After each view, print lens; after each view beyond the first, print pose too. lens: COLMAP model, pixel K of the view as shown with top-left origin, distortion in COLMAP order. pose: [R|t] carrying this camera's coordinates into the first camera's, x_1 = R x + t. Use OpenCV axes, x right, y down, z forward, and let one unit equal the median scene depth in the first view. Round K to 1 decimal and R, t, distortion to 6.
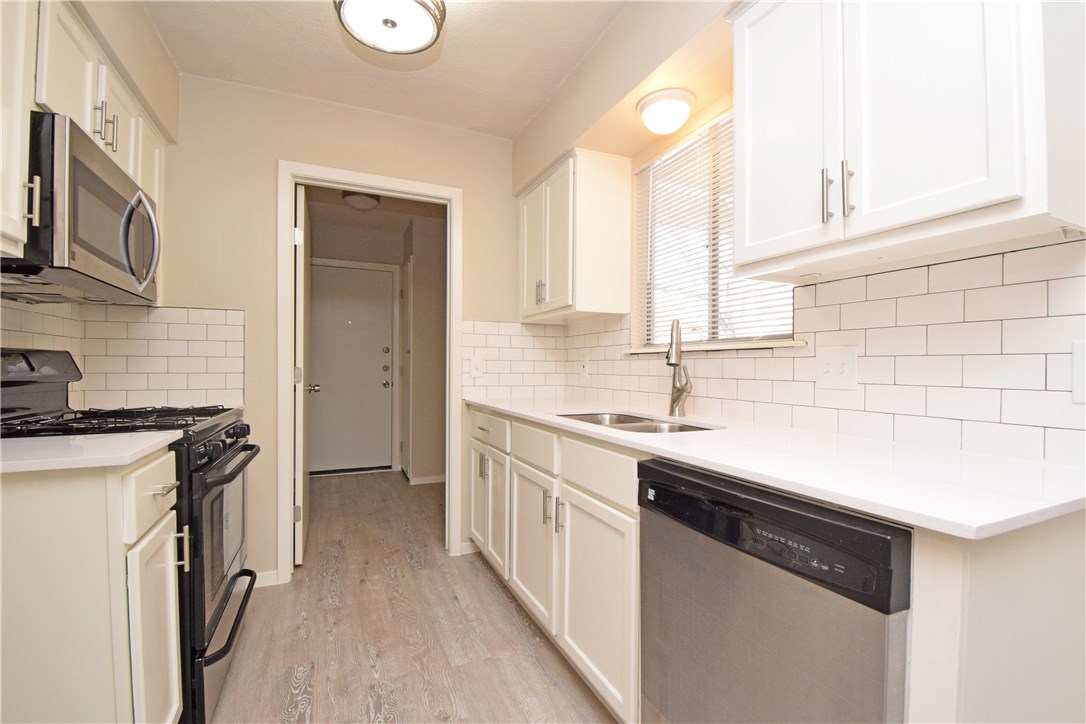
lens RADIAL K [[481.3, 0, 546.5], [0, 481.3, 366.6], [0, 0, 1]] dist [0.000114, -0.013434]
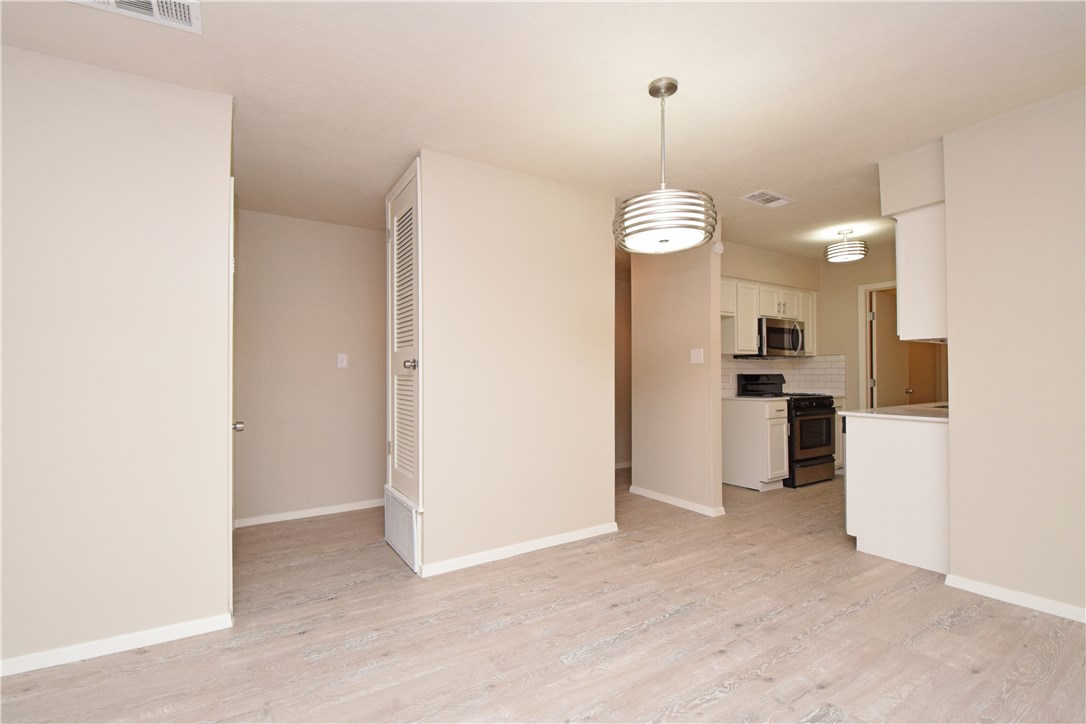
lens RADIAL K [[478.2, 0, 543.9], [0, 478.2, 367.9], [0, 0, 1]] dist [0.014275, -0.019142]
pose [[0.138491, -0.010768, -0.990305, 1.937874], [0.005515, 0.999934, -0.010101, -0.050683], [0.990348, -0.004062, 0.138541, -1.006336]]
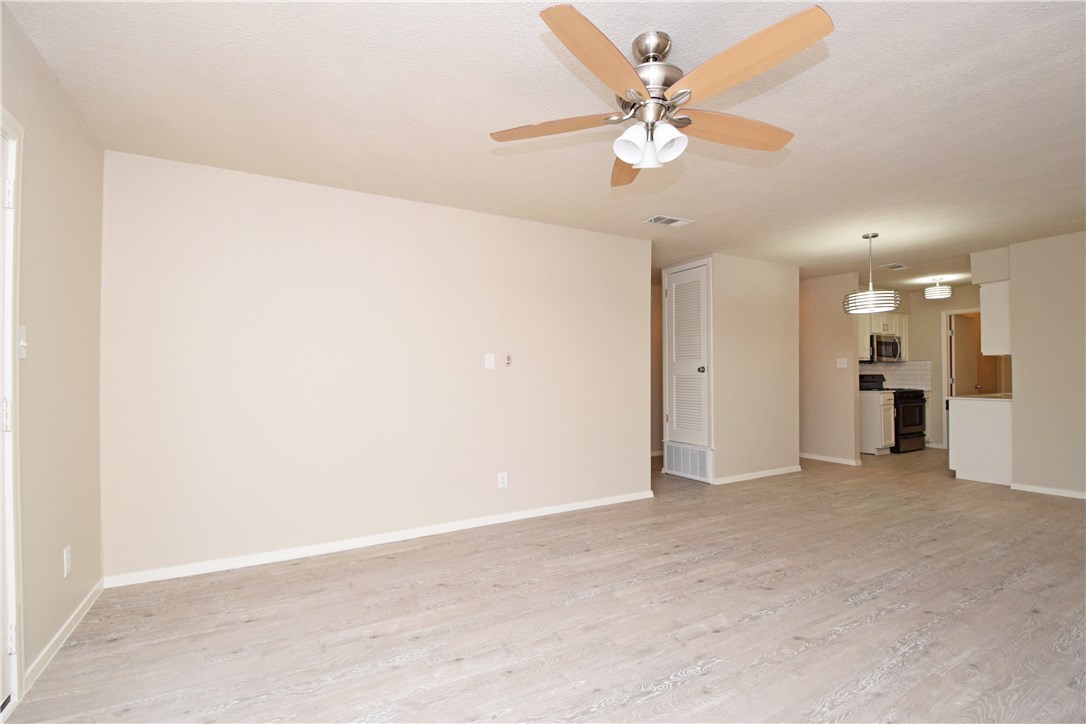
lens RADIAL K [[481.3, 0, 546.5], [0, 481.3, 366.6], [0, 0, 1]] dist [0.000114, -0.013434]
pose [[0.080687, -0.012407, -0.996662, 3.130369], [0.005721, 0.999912, -0.011984, -0.069922], [0.996723, -0.004735, 0.080751, -2.424362]]
